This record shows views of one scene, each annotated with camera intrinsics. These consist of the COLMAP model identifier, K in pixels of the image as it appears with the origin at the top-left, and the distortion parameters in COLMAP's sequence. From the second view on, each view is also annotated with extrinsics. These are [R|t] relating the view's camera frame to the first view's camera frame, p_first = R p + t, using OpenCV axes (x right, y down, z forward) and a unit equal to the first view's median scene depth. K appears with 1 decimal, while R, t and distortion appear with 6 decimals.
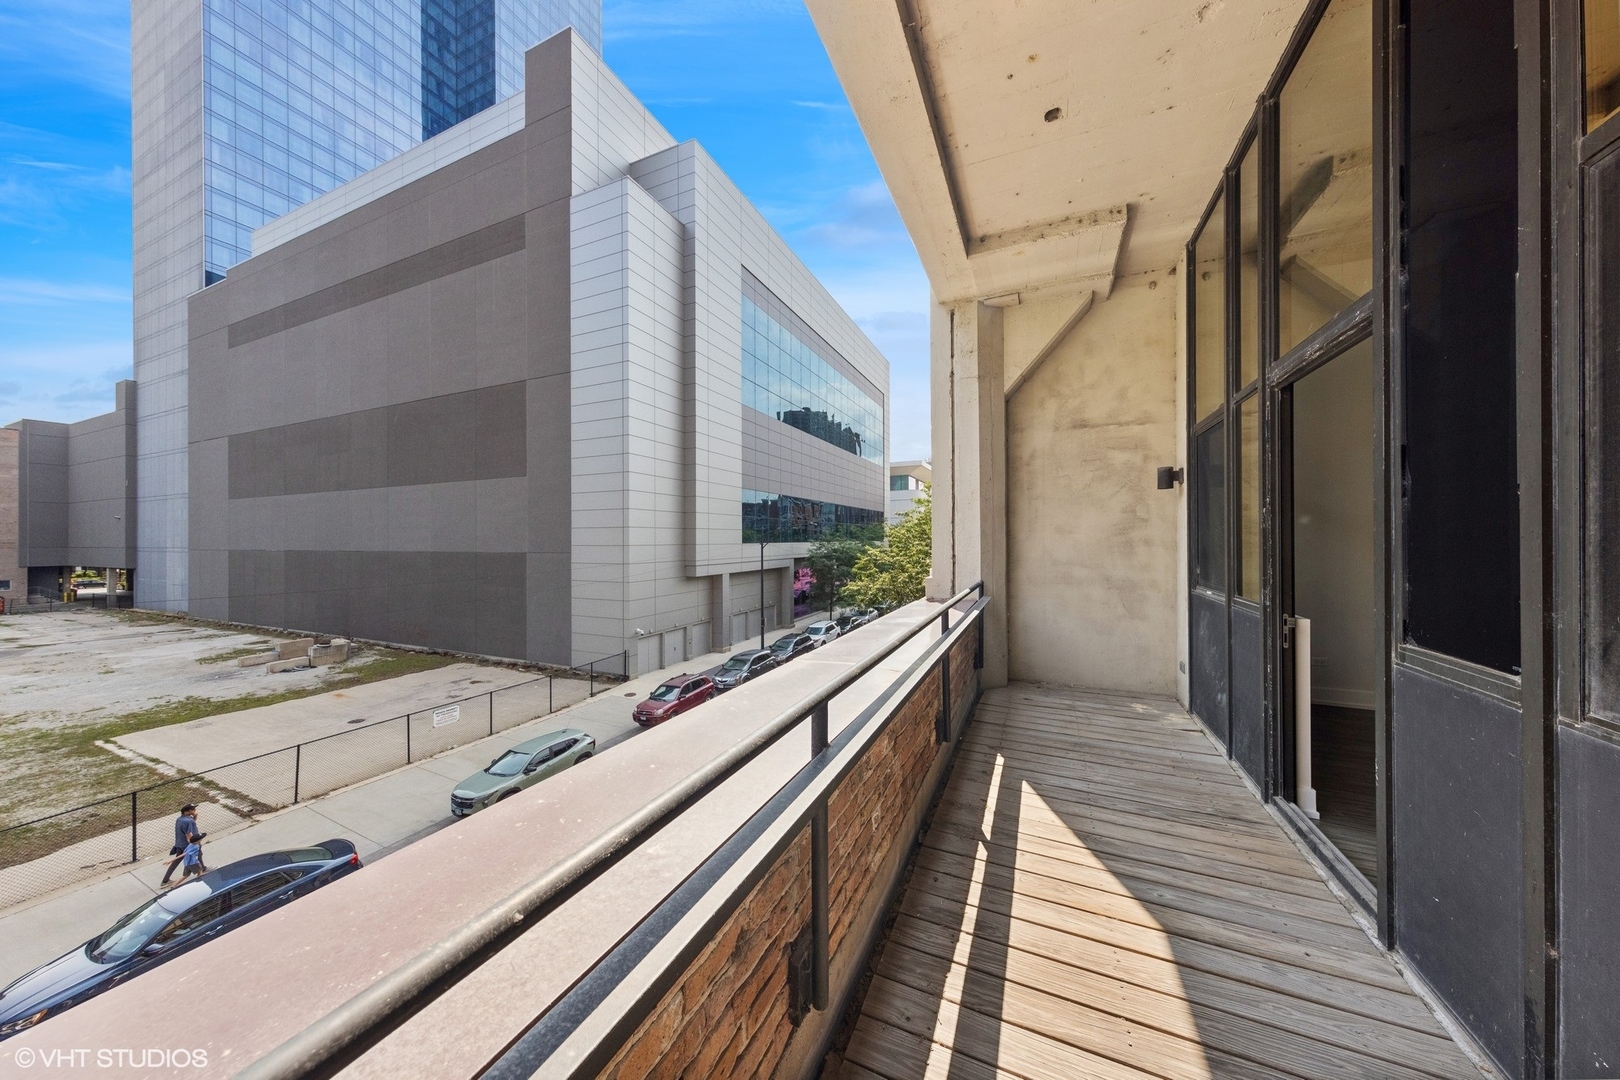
lens RADIAL K [[524.2, 0, 816.0], [0, 524.2, 536.6], [0, 0, 1]] dist [0.002006, -0.000076]
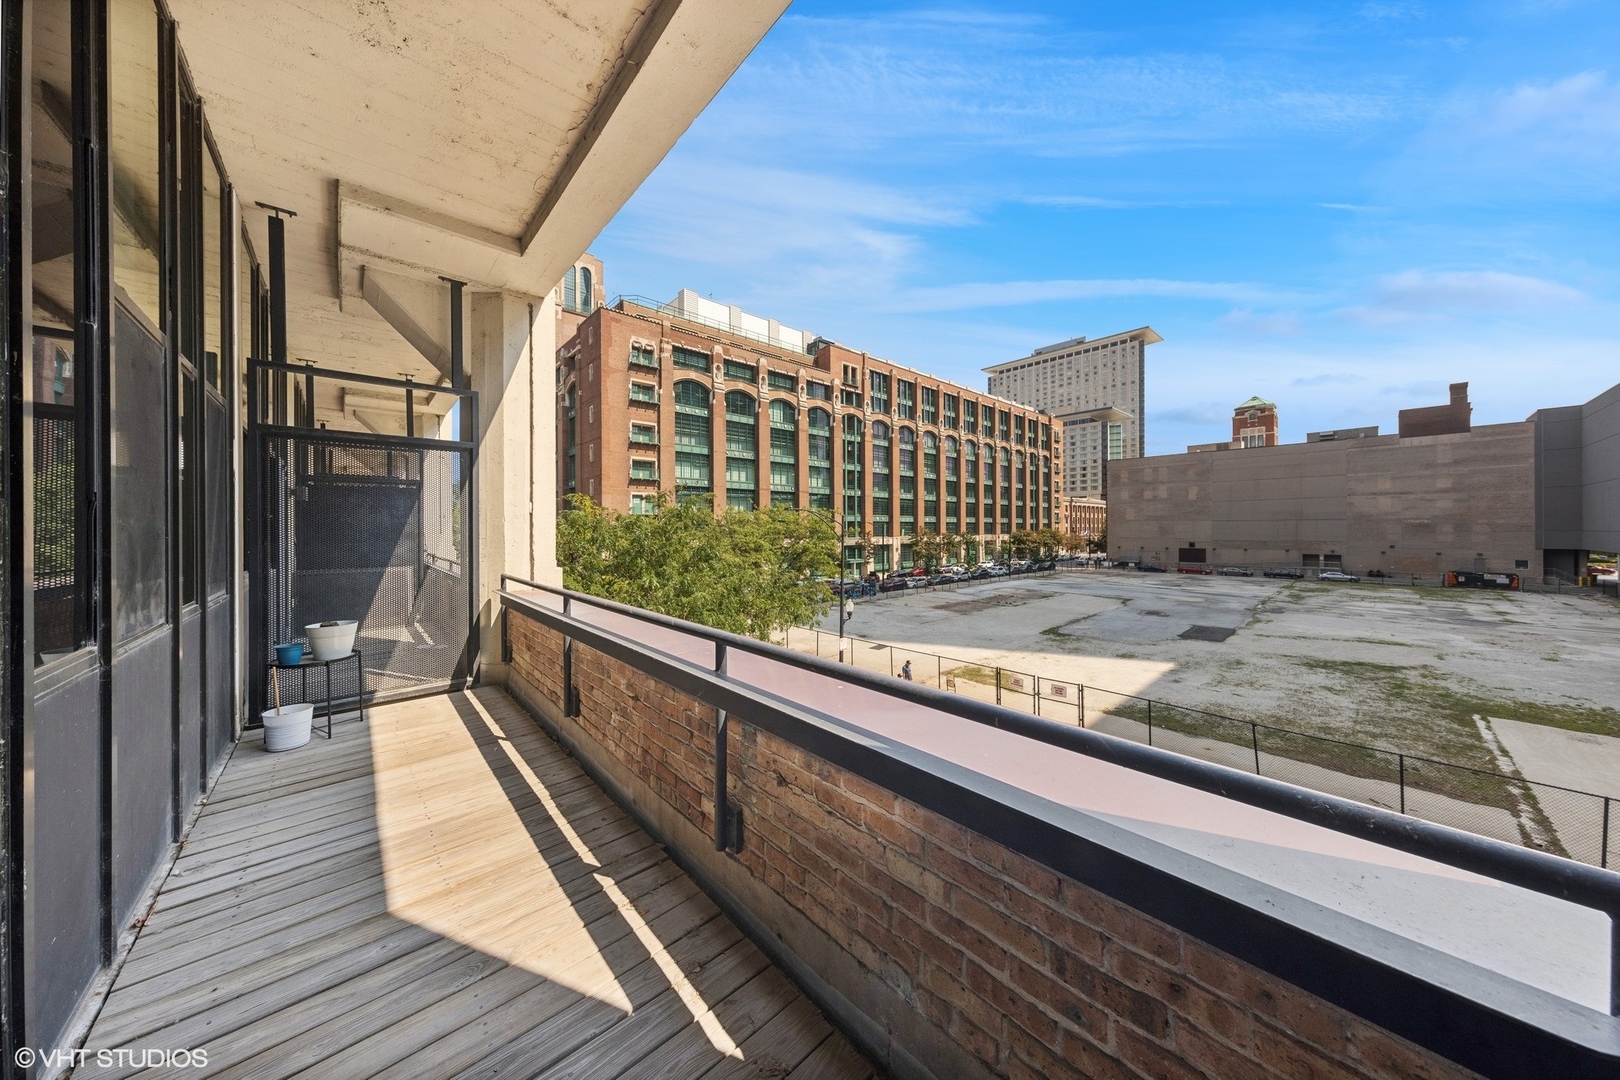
lens RADIAL K [[509.4, 0, 812.1], [0, 509.4, 528.8], [0, 0, 1]] dist [0.008226, 0.000012]
pose [[-0.415299, 0.006264, -0.909663, 0.151281], [0.010154, 0.999946, 0.002250, 0.000472], [0.909628, -0.008302, -0.415340, 0.268530]]
